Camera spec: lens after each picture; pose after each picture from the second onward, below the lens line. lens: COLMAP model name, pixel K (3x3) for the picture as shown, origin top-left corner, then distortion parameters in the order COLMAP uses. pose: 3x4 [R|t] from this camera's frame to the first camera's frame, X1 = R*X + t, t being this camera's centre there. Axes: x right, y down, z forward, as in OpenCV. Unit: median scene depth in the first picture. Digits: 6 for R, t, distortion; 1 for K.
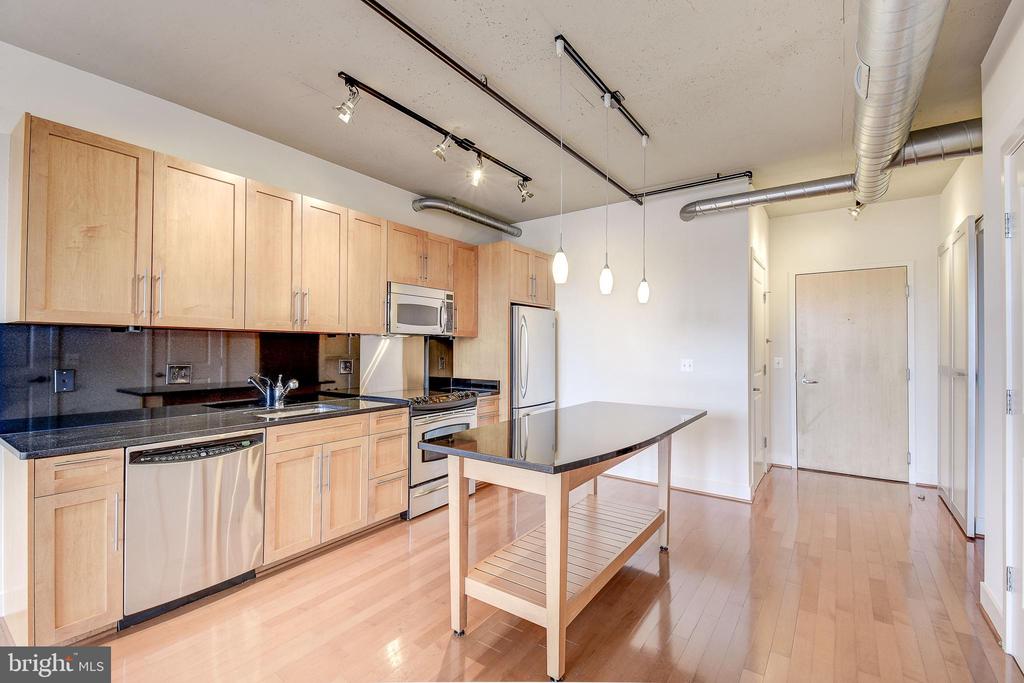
lens RADIAL K [[462.3, 0, 506.3], [0, 462.3, 342.1], [0, 0, 1]] dist [0.016849, -0.008116]
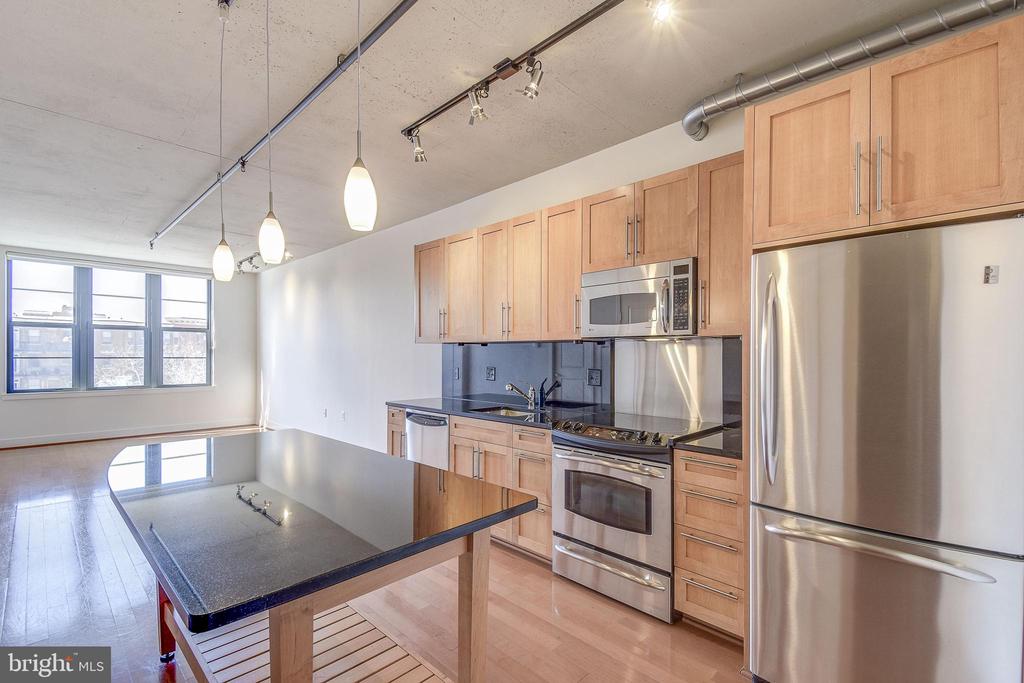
lens RADIAL K [[462.3, 0, 529.3], [0, 462.3, 357.0], [0, 0, 1]] dist [0.016849, -0.008116]
pose [[-0.160097, 0.000697, -0.987101, 0.456373], [0.007580, 0.999971, -0.000523, 0.010874], [0.987072, -0.007565, -0.160097, 0.858645]]
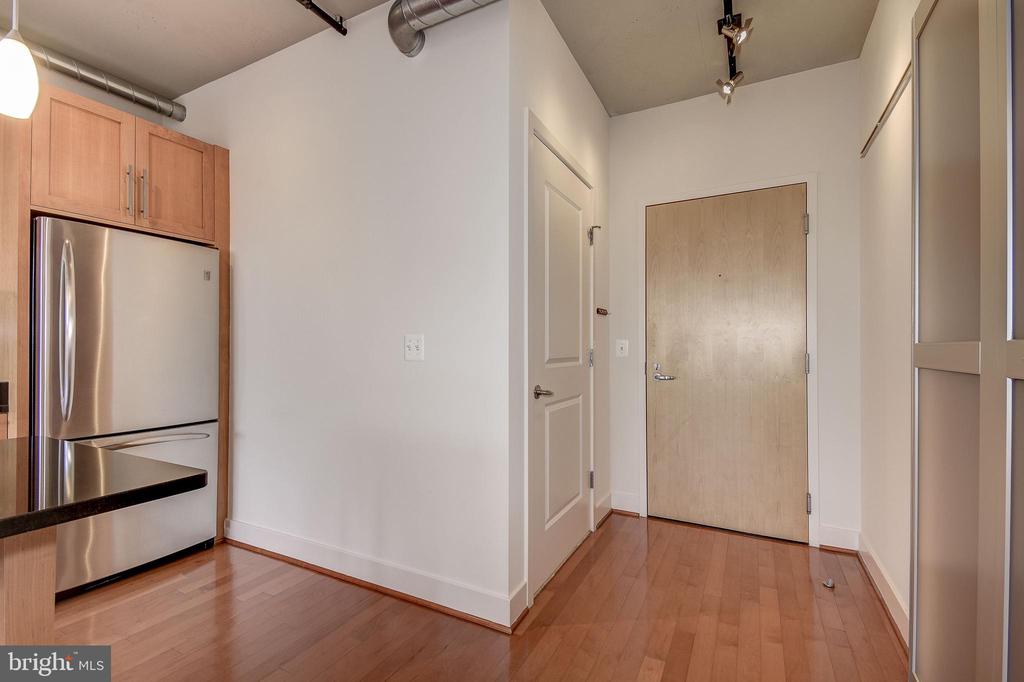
lens RADIAL K [[462.3, 0, 511.6], [0, 462.3, 342.2], [0, 0, 1]] dist [0.016849, -0.008116]
pose [[0.989577, 0.001325, 0.144002, 0.400720], [-0.001546, 0.999998, 0.001424, 0.042660], [-0.144000, -0.001632, 0.989576, 0.464638]]
